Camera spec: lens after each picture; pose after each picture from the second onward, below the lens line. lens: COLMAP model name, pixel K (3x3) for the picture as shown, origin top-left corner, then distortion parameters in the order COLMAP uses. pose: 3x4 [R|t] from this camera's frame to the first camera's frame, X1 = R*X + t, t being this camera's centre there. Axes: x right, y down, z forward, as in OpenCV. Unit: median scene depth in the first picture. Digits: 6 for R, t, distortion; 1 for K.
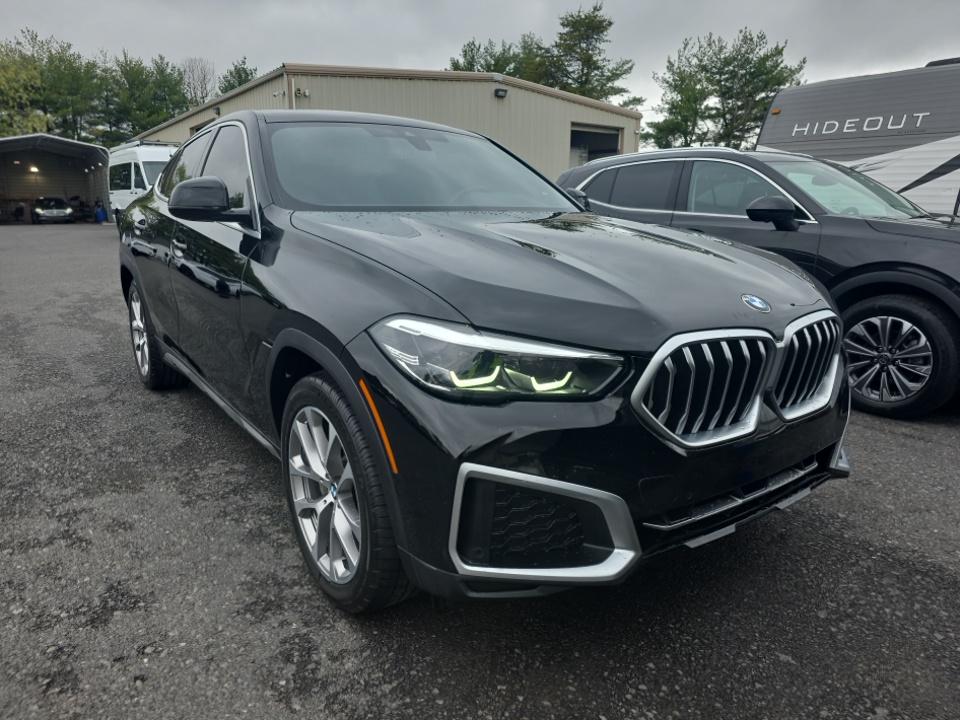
lens RADIAL K [[658.2, 0, 503.1], [0, 658.2, 360.7], [0, 0, 1]] dist [0.046708, -0.040427]
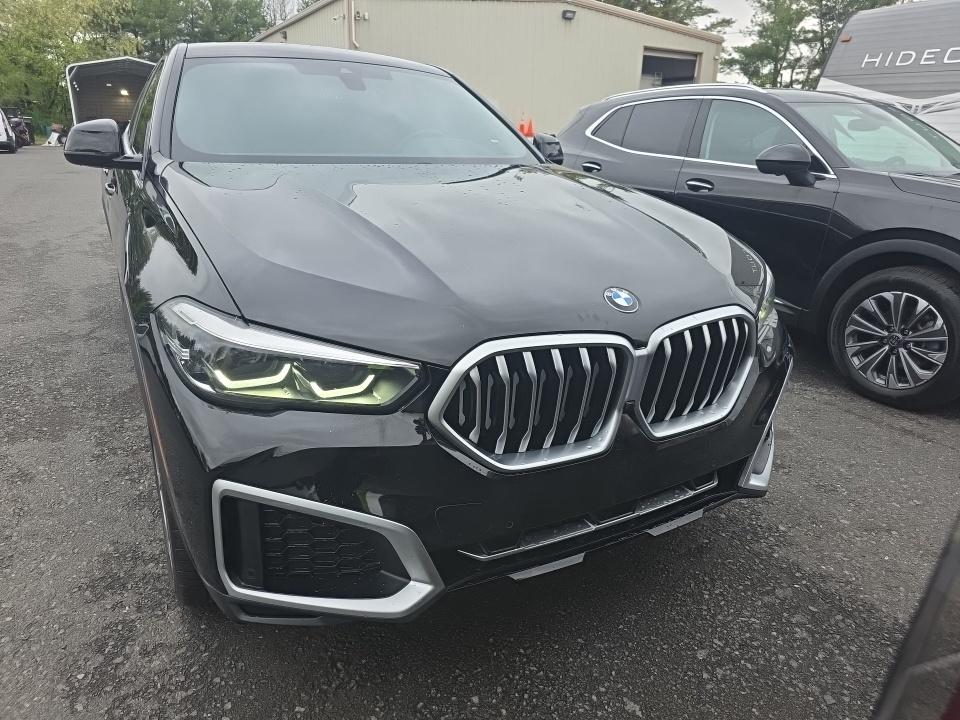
lens RADIAL K [[658.2, 0, 480.7], [0, 658.2, 356.4], [0, 0, 1]] dist [0.046708, -0.040427]
pose [[0.991473, 0.057810, -0.116787, 0.252397], [-0.046924, 0.994475, 0.093903, -0.069730], [0.121571, -0.087622, 0.988708, 0.128448]]
